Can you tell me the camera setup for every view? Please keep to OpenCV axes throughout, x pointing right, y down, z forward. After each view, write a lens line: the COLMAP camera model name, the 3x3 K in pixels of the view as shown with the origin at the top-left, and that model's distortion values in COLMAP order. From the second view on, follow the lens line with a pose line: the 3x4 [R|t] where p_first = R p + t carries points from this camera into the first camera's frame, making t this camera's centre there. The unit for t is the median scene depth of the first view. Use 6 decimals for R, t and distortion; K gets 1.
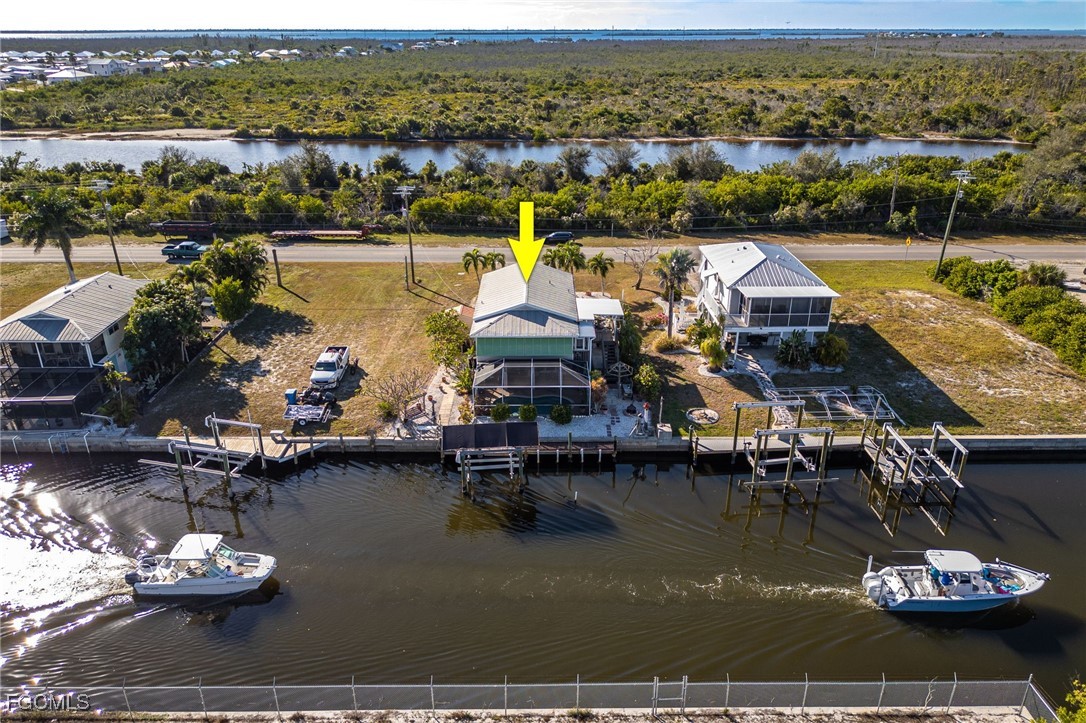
lens RADIAL K [[789.2, 0, 543.0], [0, 789.2, 361.5], [0, 0, 1]] dist [-0.007104, -0.007139]
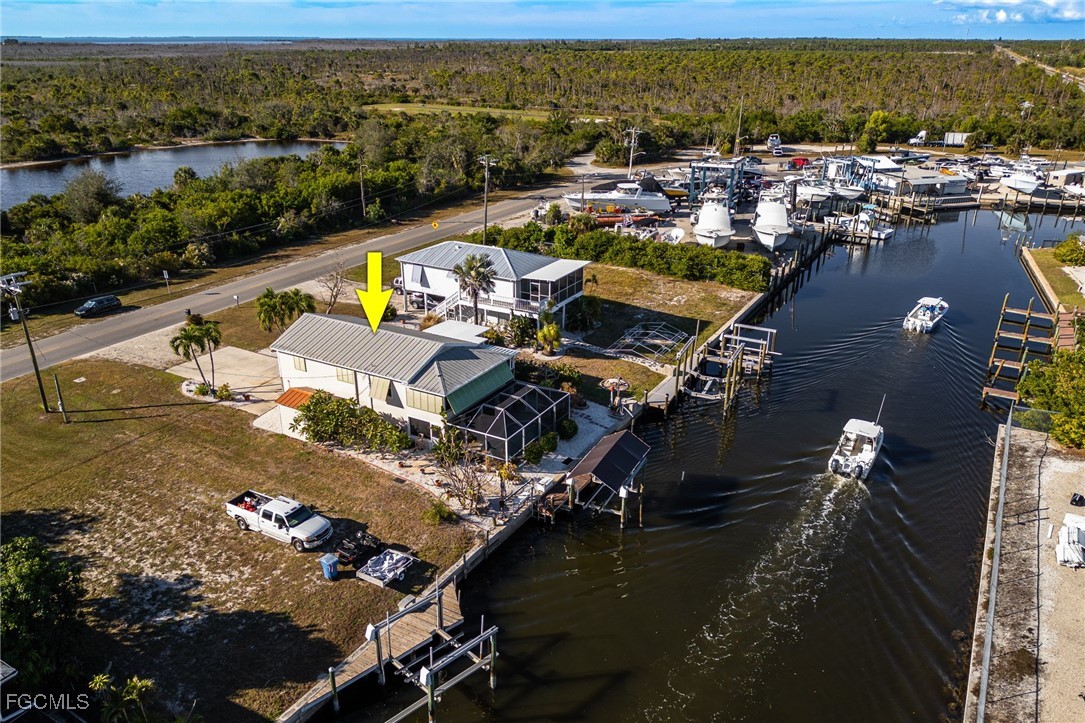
lens RADIAL K [[788.5, 0, 542.5], [0, 788.5, 361.5], [0, 0, 1]] dist [-0.007104, -0.007139]
pose [[0.512495, -0.316624, 0.798184, -0.596147], [0.322672, 0.932423, 0.162694, -0.144387], [-0.795759, 0.174172, 0.580028, 0.354915]]
